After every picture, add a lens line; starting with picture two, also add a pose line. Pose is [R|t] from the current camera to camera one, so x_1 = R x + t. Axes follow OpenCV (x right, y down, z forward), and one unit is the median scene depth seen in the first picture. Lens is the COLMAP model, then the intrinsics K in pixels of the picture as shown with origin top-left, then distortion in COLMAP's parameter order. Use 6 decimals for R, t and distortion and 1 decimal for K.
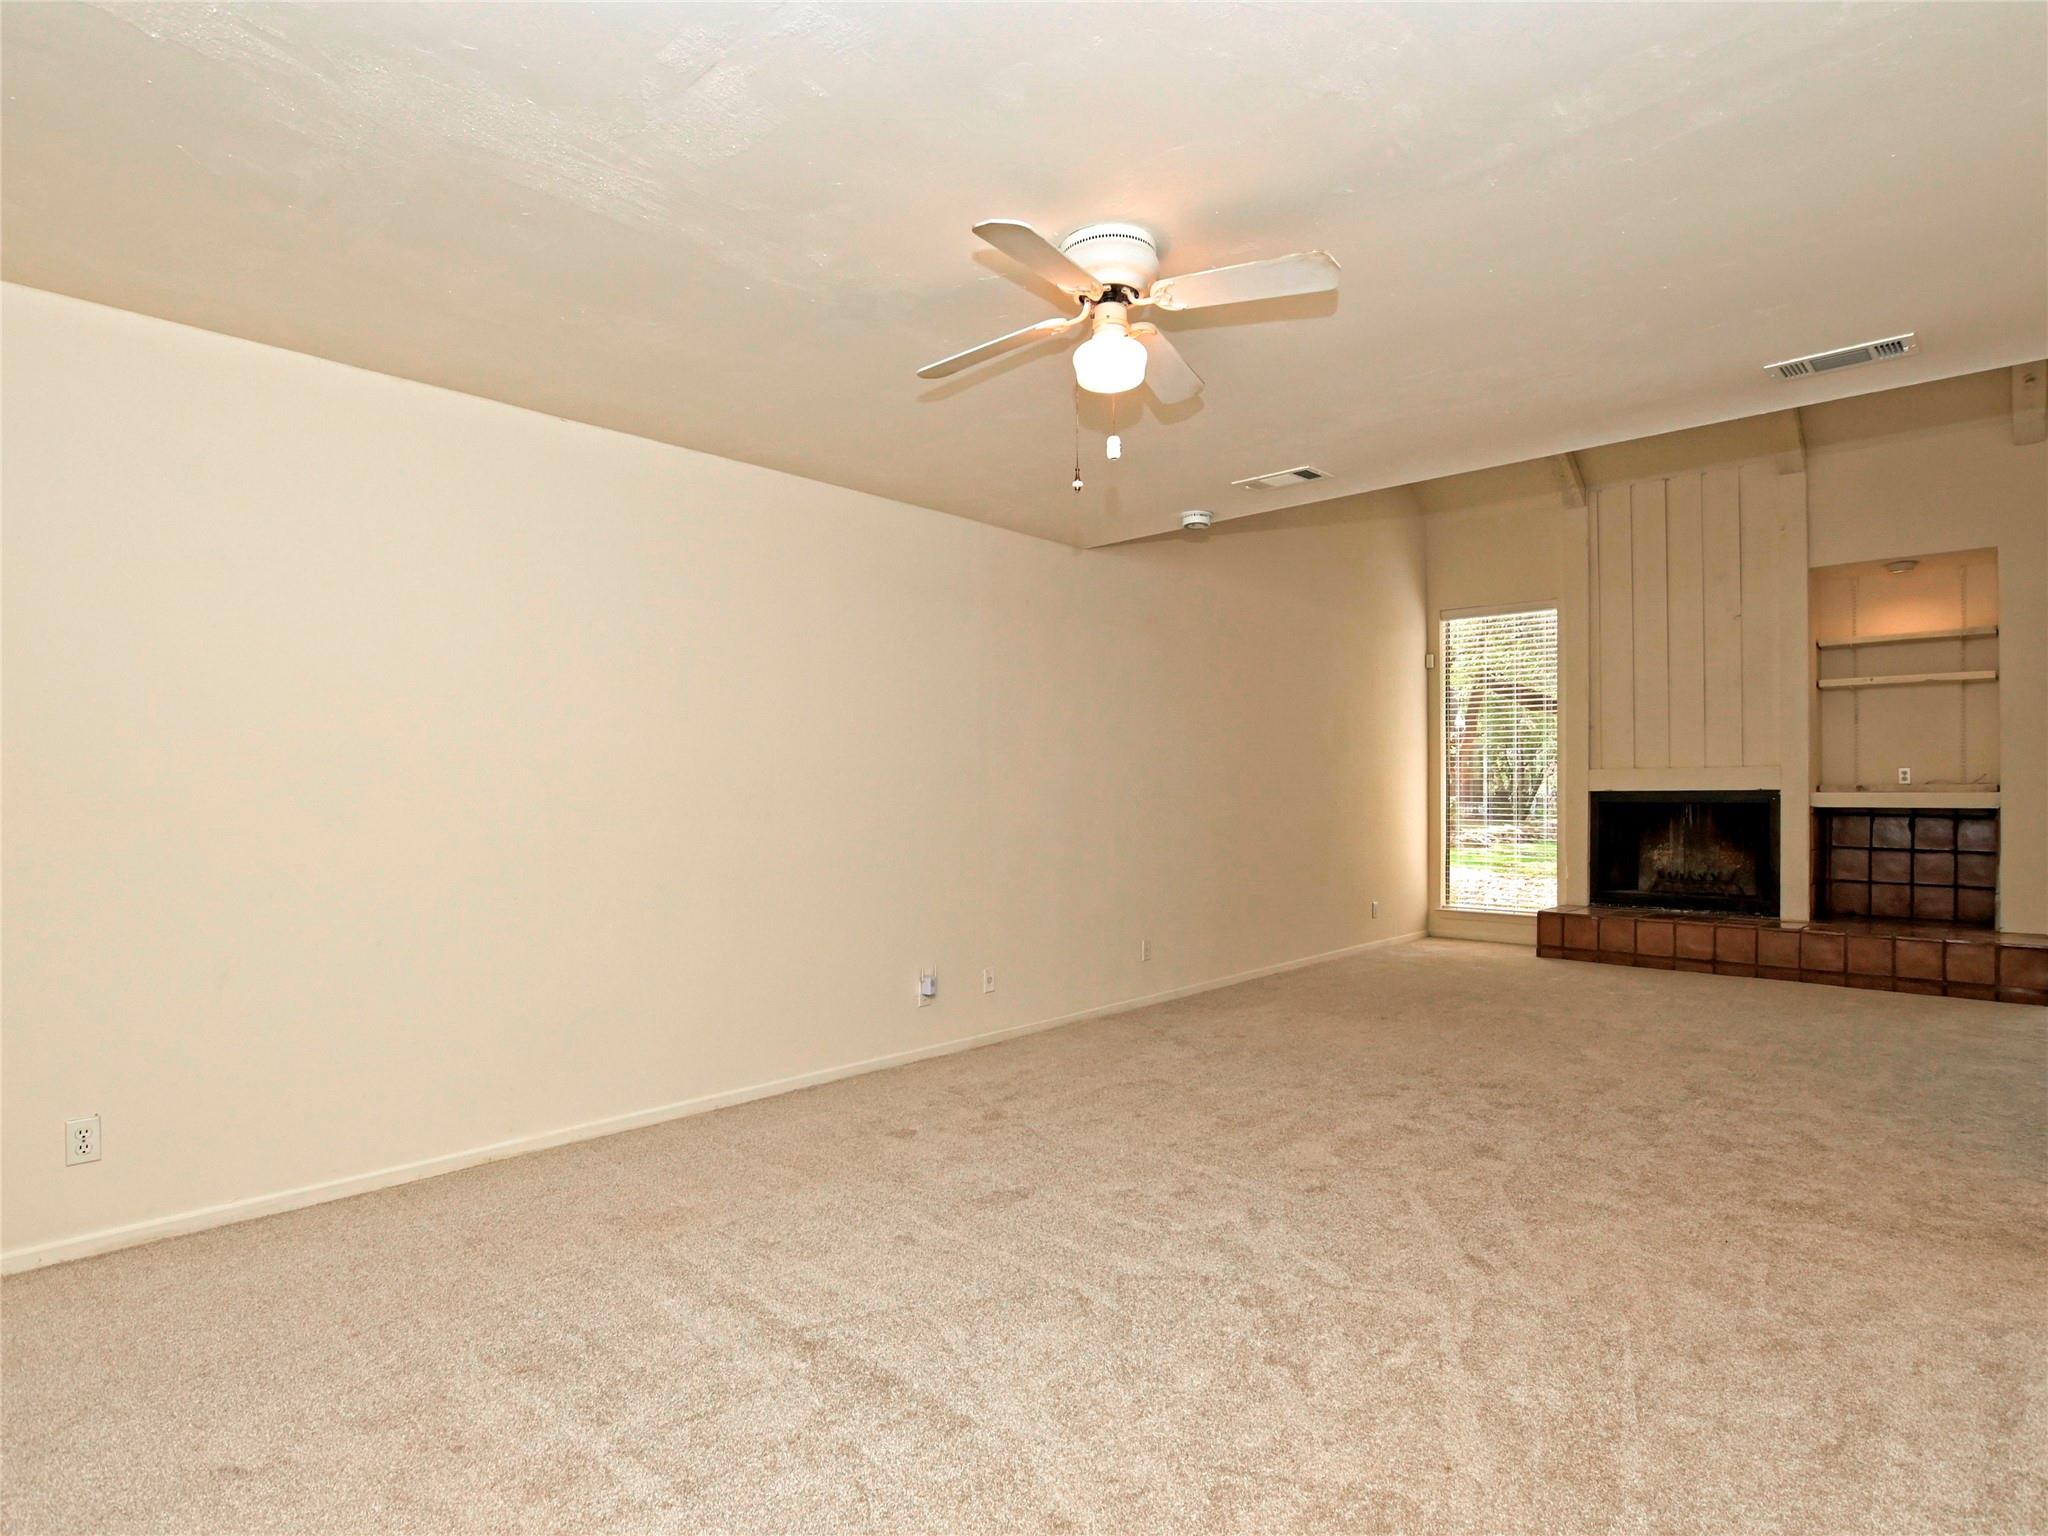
lens RADIAL K [[1075.6, 0, 1028.3], [0, 1075.6, 786.2], [0, 0, 1]] dist [-0.033713, 0.006119]
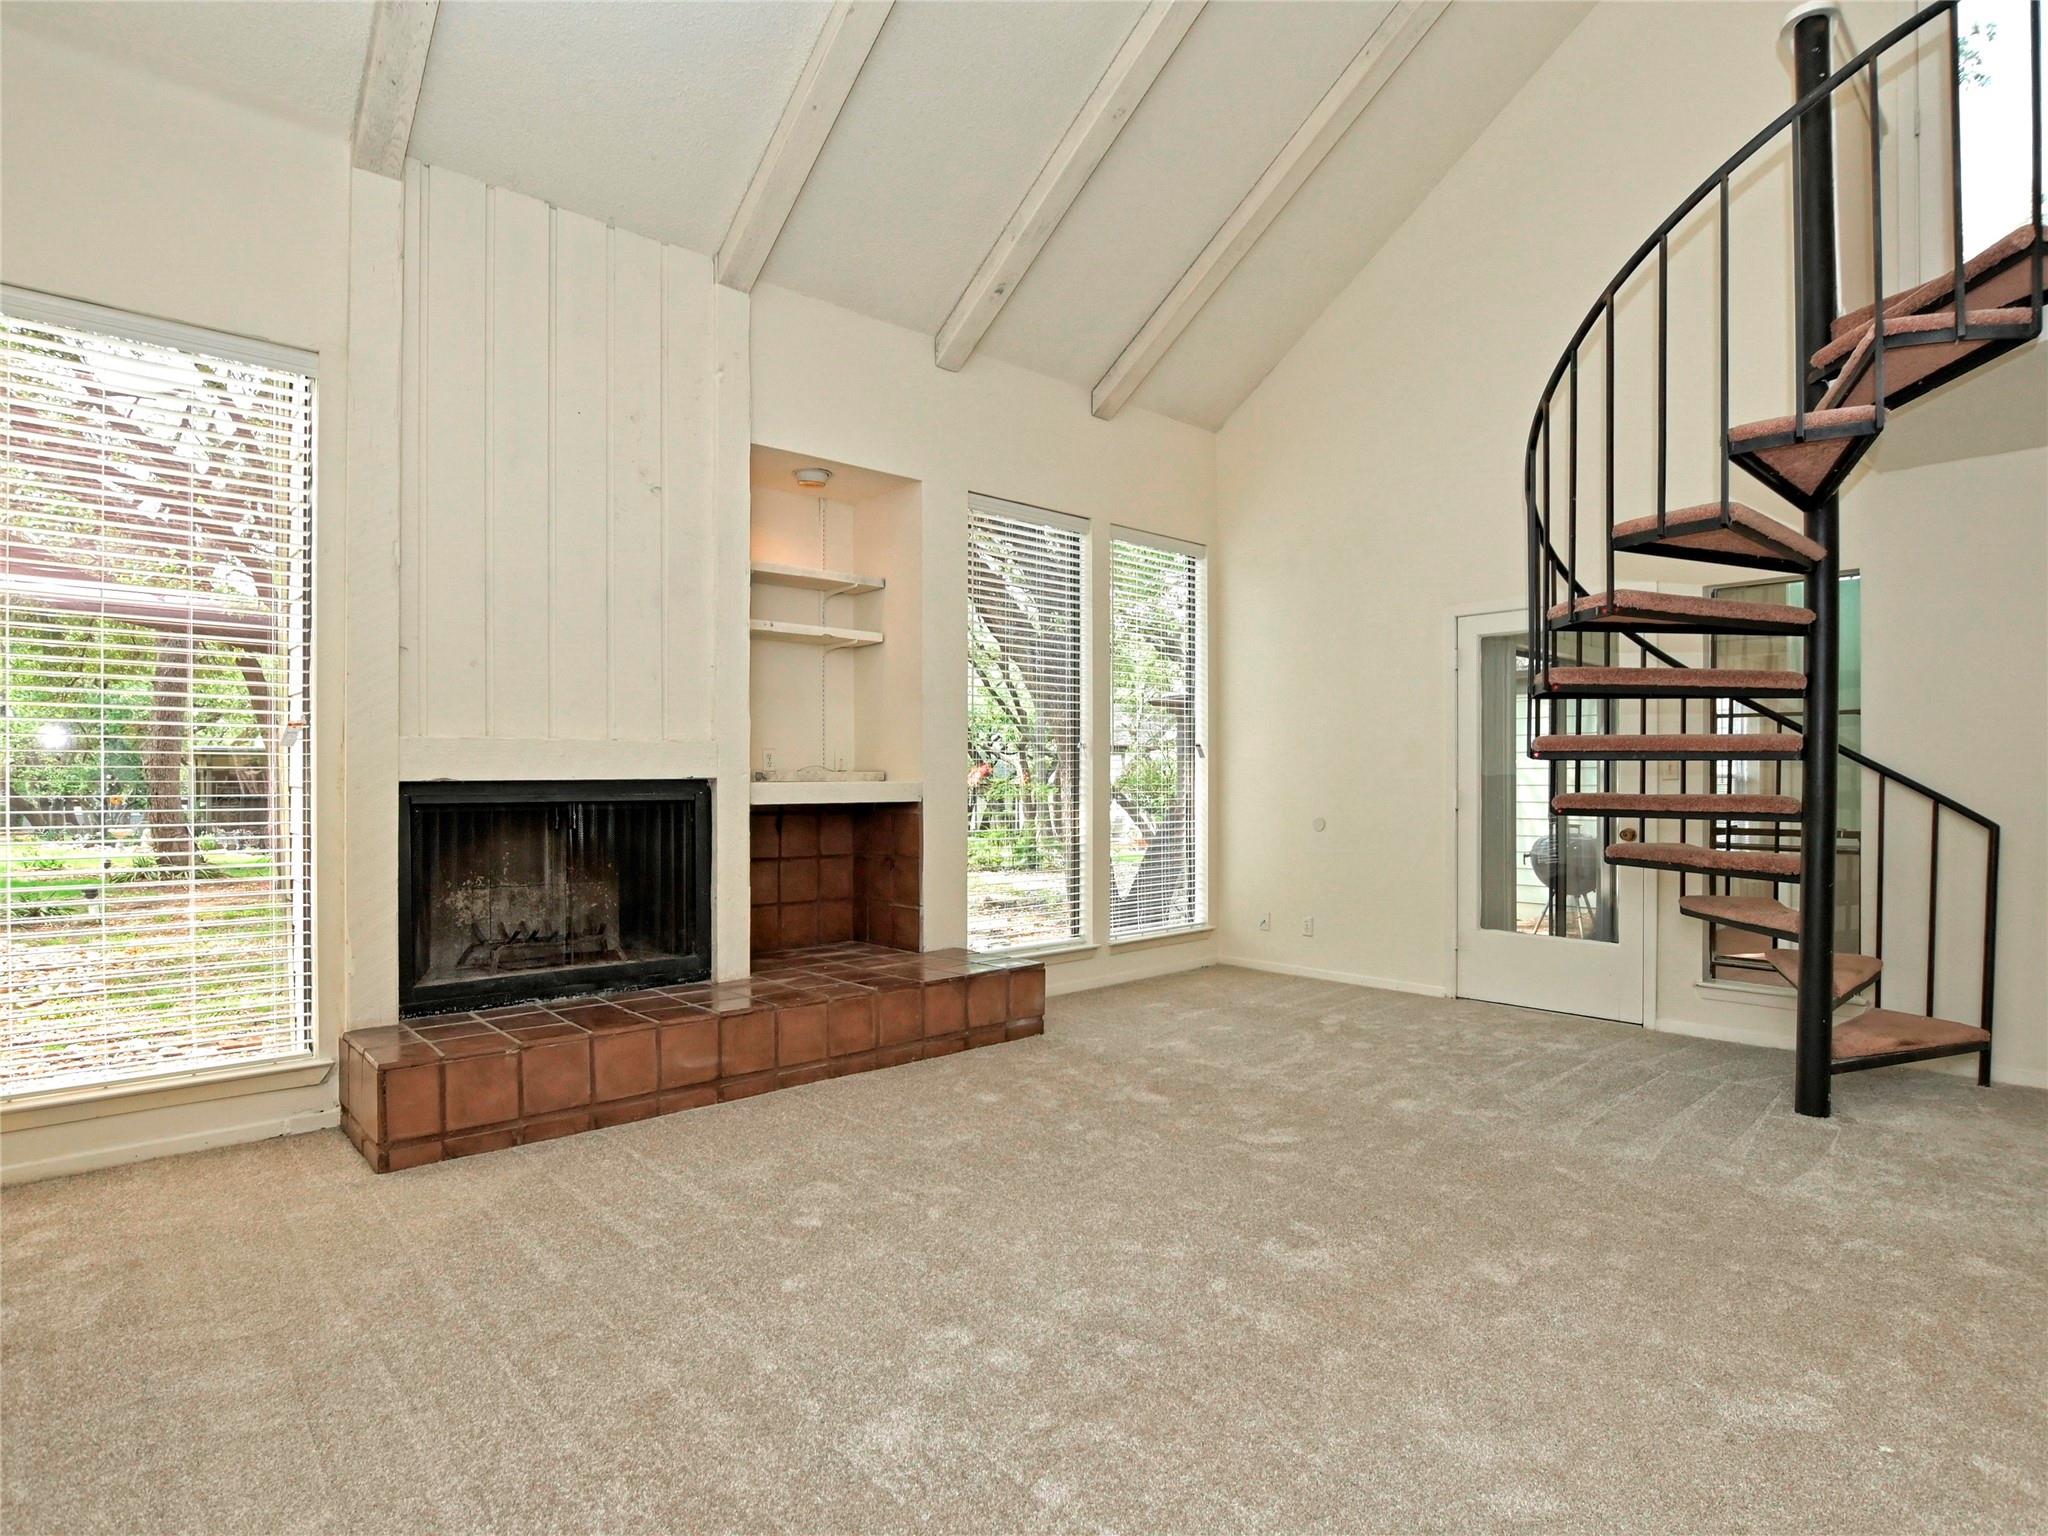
lens RADIAL K [[1075.6, 0, 1028.3], [0, 1075.6, 786.2], [0, 0, 1]] dist [-0.033713, 0.006119]
pose [[0.080116, -0.004221, 0.996777, 0.085873], [-0.003025, 0.999985, 0.004478, 0.004370], [-0.996781, -0.003374, 0.080102, 0.758184]]
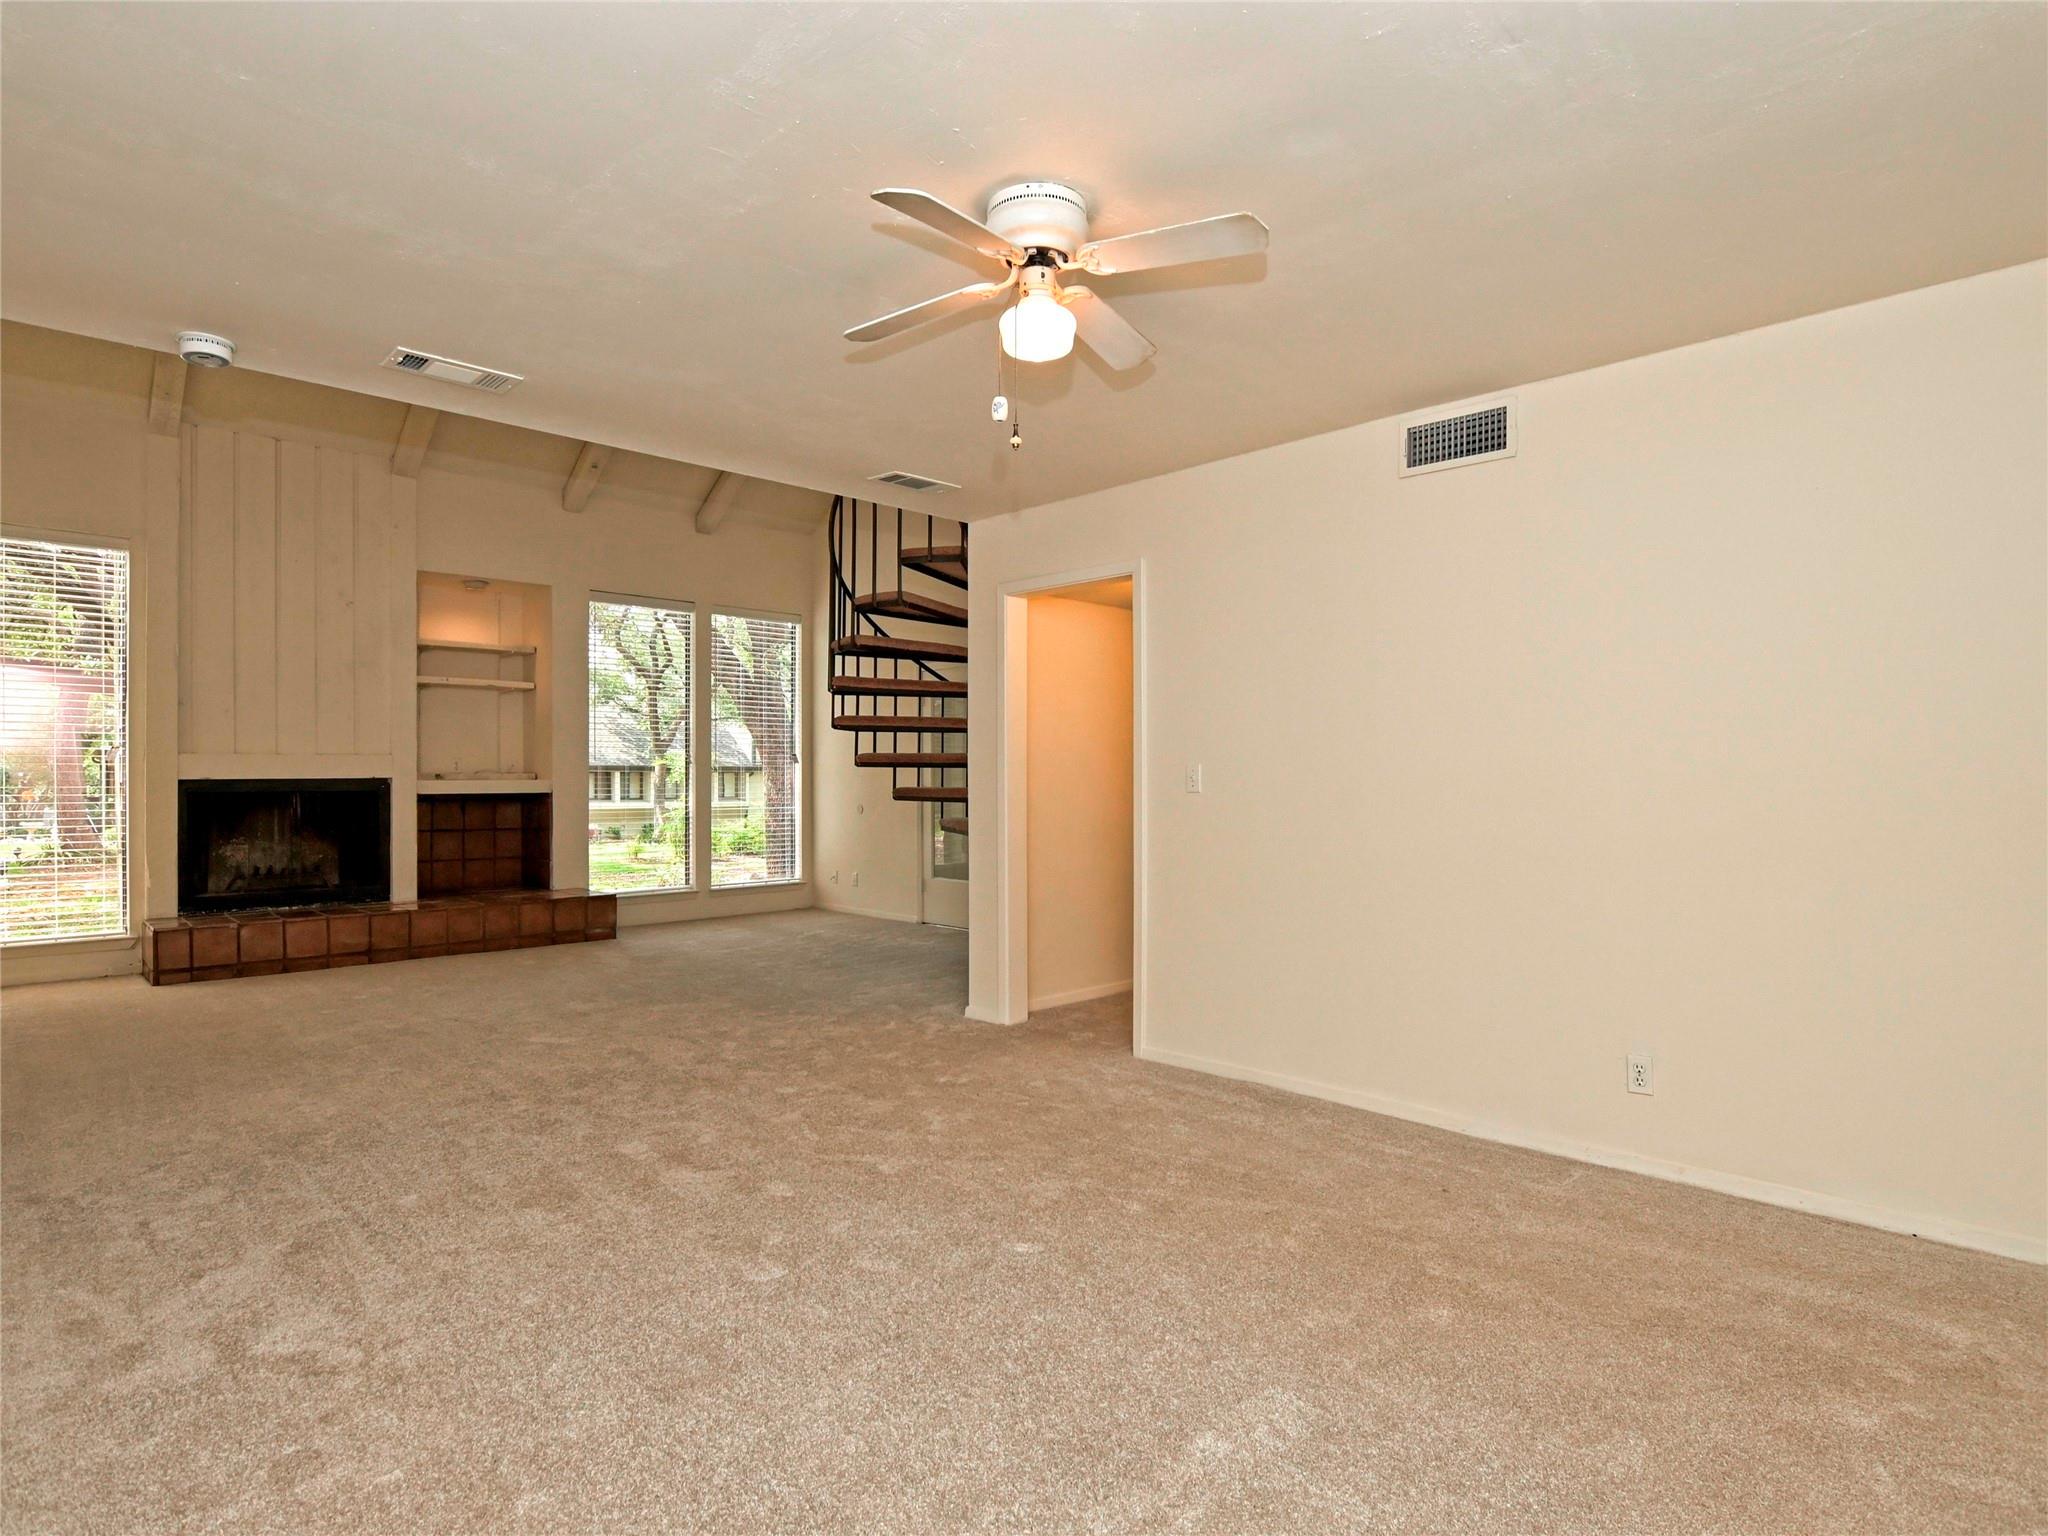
lens RADIAL K [[1075.6, 0, 1028.3], [0, 1075.6, 786.2], [0, 0, 1]] dist [-0.033713, 0.006119]
pose [[0.034532, -0.006095, 0.999385, -0.307682], [-0.004032, 0.999972, 0.006238, 0.002477], [-0.999395, -0.004245, 0.034506, 0.338982]]
